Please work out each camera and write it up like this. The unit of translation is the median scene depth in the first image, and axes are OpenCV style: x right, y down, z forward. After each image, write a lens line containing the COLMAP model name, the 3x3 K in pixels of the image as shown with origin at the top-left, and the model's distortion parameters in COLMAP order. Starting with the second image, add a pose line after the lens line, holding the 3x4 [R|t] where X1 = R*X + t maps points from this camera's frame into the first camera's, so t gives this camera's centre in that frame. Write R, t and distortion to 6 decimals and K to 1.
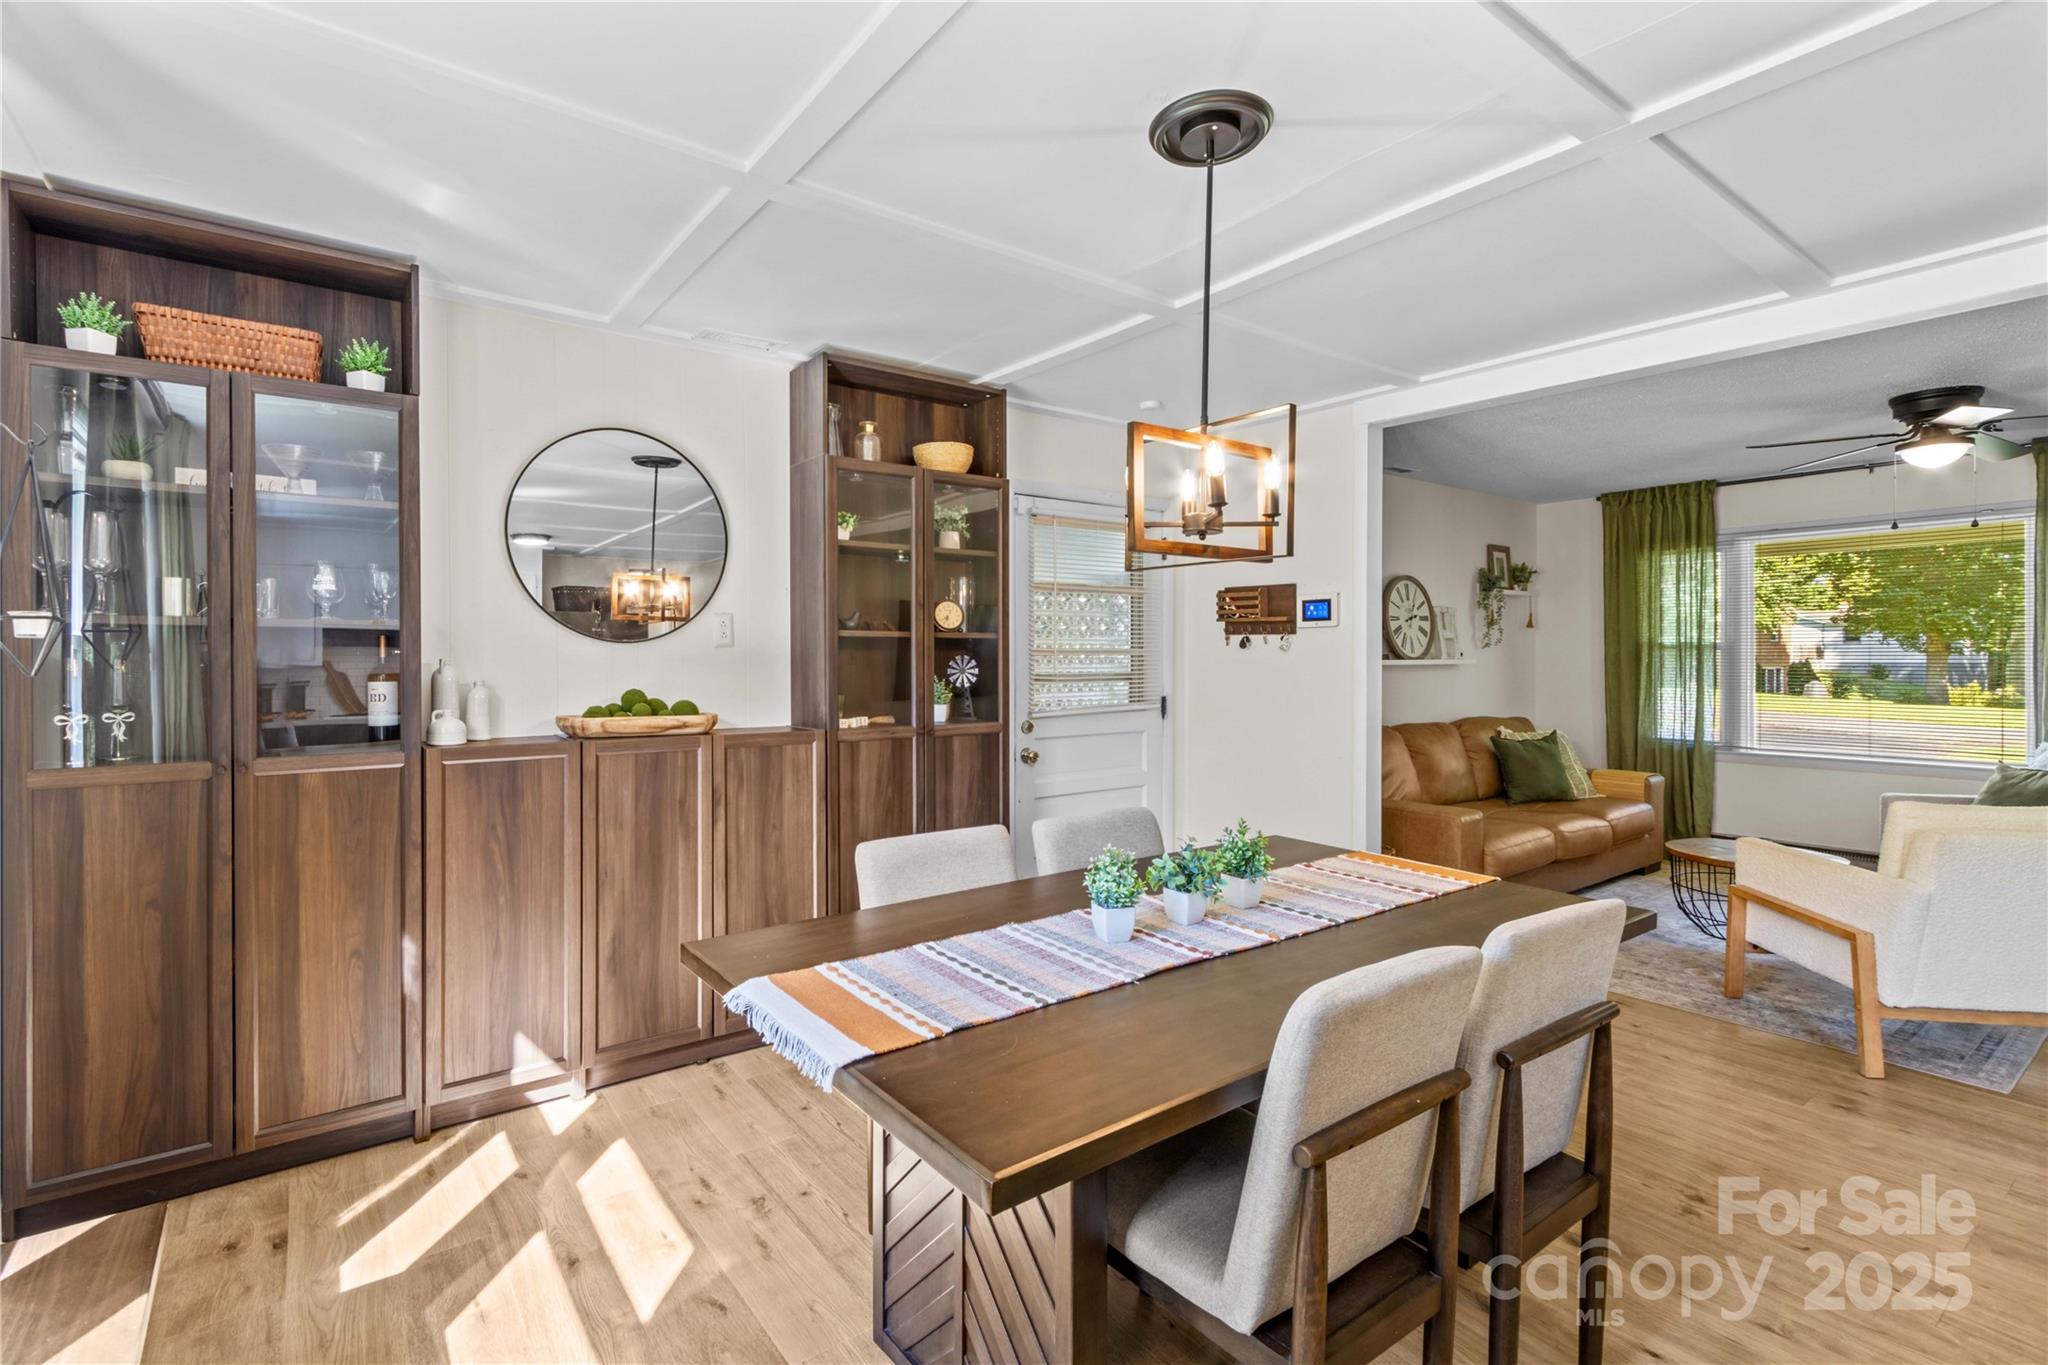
lens RADIAL K [[934.9, 0, 977.4], [0, 934.9, 665.0], [0, 0, 1]] dist [0.005224, -0.000961]
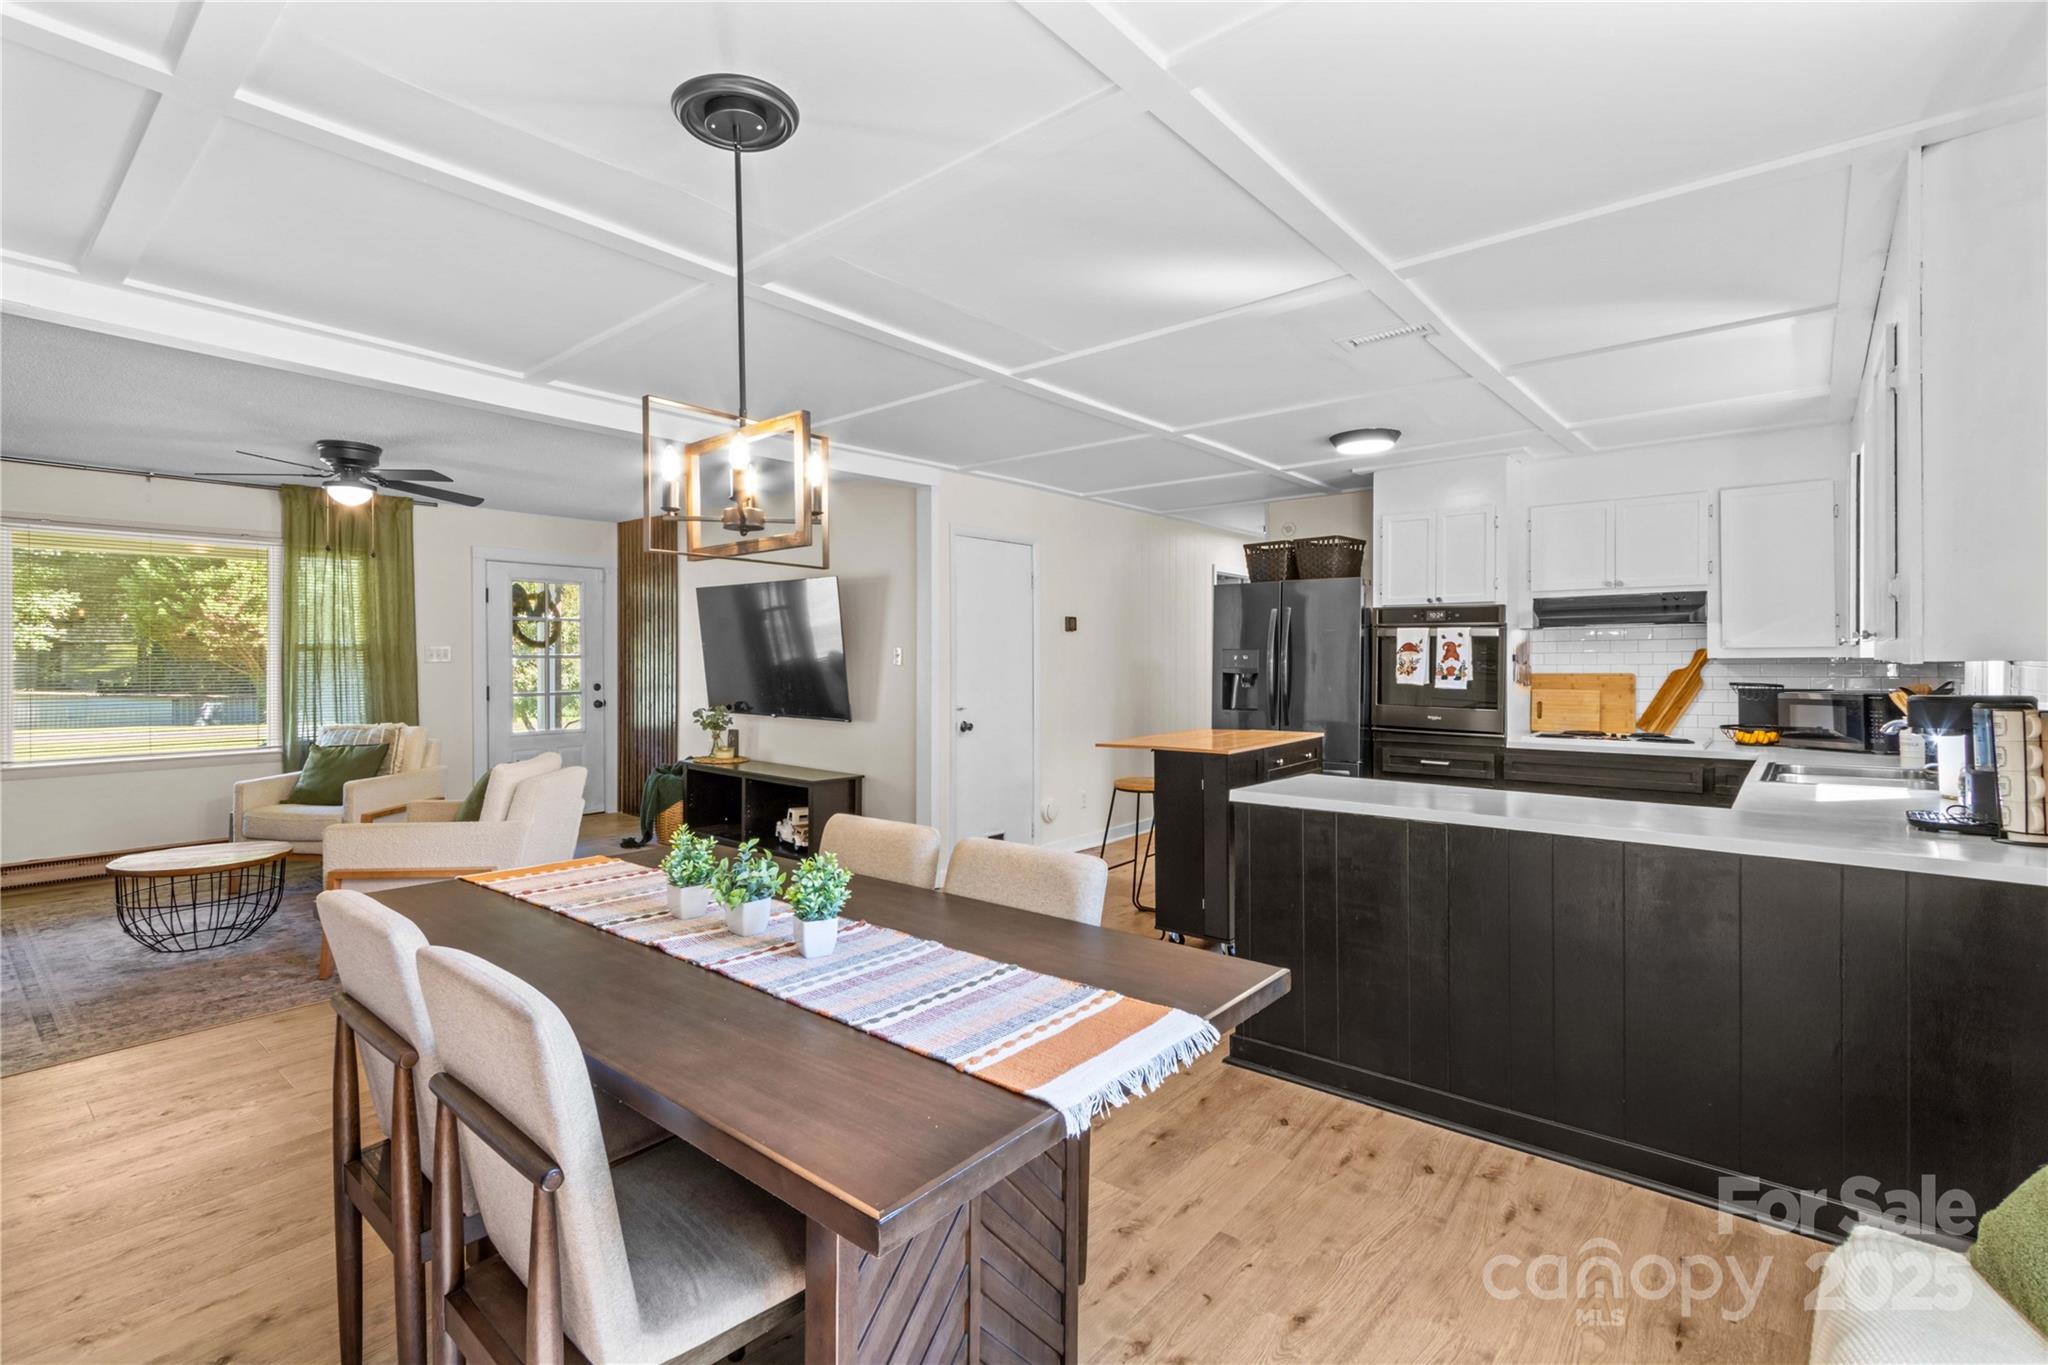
lens RADIAL K [[939.2, 0, 978.3], [0, 939.2, 667.2], [0, 0, 1]] dist [0.005775, -0.000647]
pose [[-0.226557, -0.008436, 0.973961, -0.481453], [0.009012, 0.999902, 0.010757, -0.003120], [-0.973956, 0.011215, -0.226458, 0.620854]]
